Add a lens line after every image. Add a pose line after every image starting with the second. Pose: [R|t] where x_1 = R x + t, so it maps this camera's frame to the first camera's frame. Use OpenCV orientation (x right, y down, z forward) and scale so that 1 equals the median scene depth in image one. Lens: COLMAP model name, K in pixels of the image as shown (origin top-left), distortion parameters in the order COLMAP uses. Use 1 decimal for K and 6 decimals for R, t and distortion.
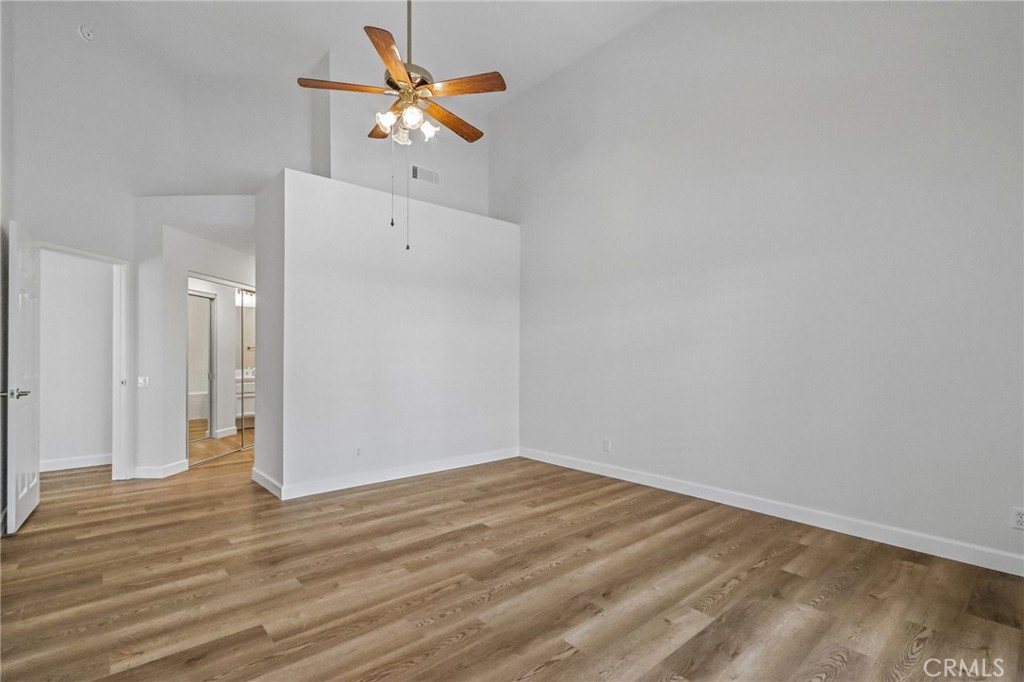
lens RADIAL K [[470.3, 0, 512.0], [0, 470.3, 341.0], [0, 0, 1]] dist [0.000312, -0.000440]
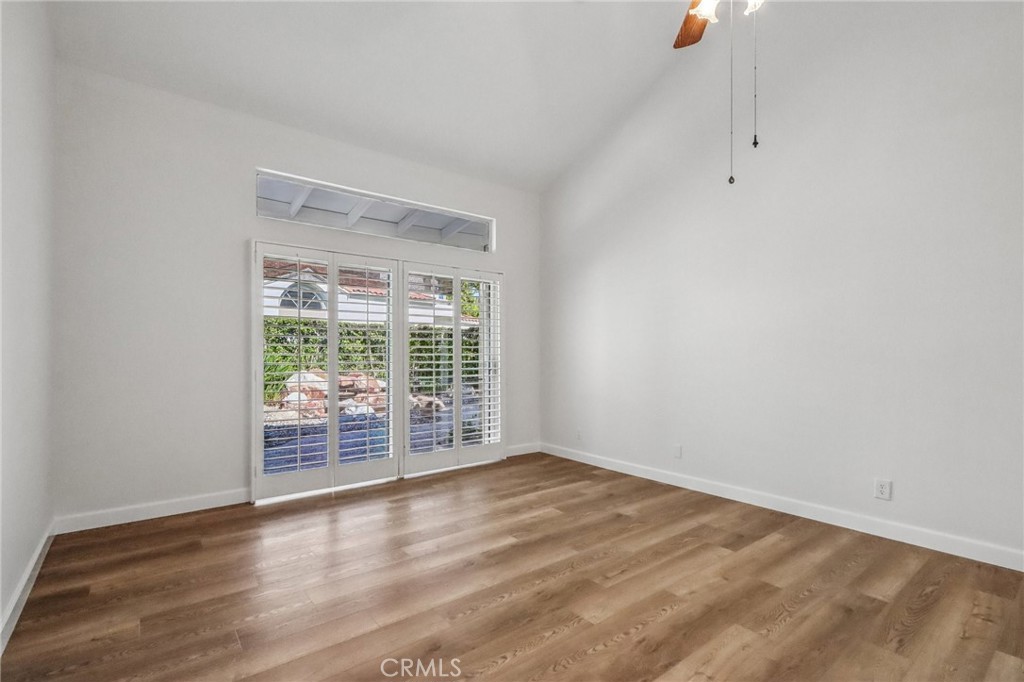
lens RADIAL K [[473.9, 0, 505.3], [0, 473.9, 349.7], [0, 0, 1]] dist [-0.000712, -0.000249]
pose [[-0.997811, -0.006762, 0.065780, 0.034141], [-0.009568, 0.999054, -0.042429, 0.054888], [-0.065431, -0.042965, -0.996932, 1.699398]]
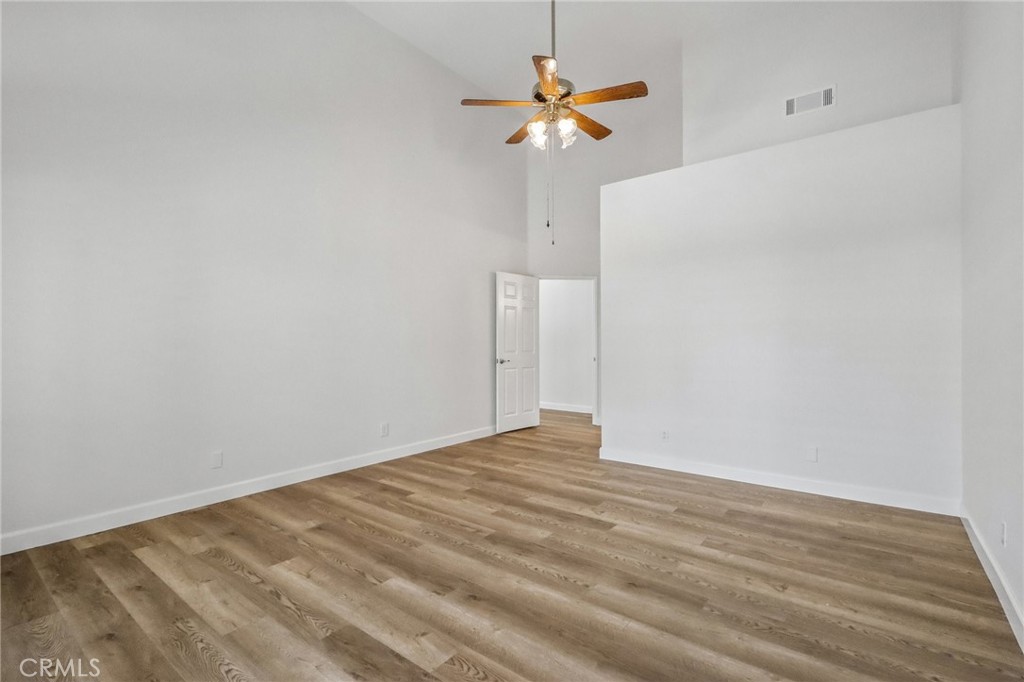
lens RADIAL K [[470.3, 0, 512.0], [0, 470.3, 341.0], [0, 0, 1]] dist [0.000312, -0.000440]
pose [[0.188628, -0.006391, -0.982028, 0.886604], [0.036219, 0.999344, 0.000453, 0.029684], [0.981380, -0.035654, 0.188736, 0.722949]]
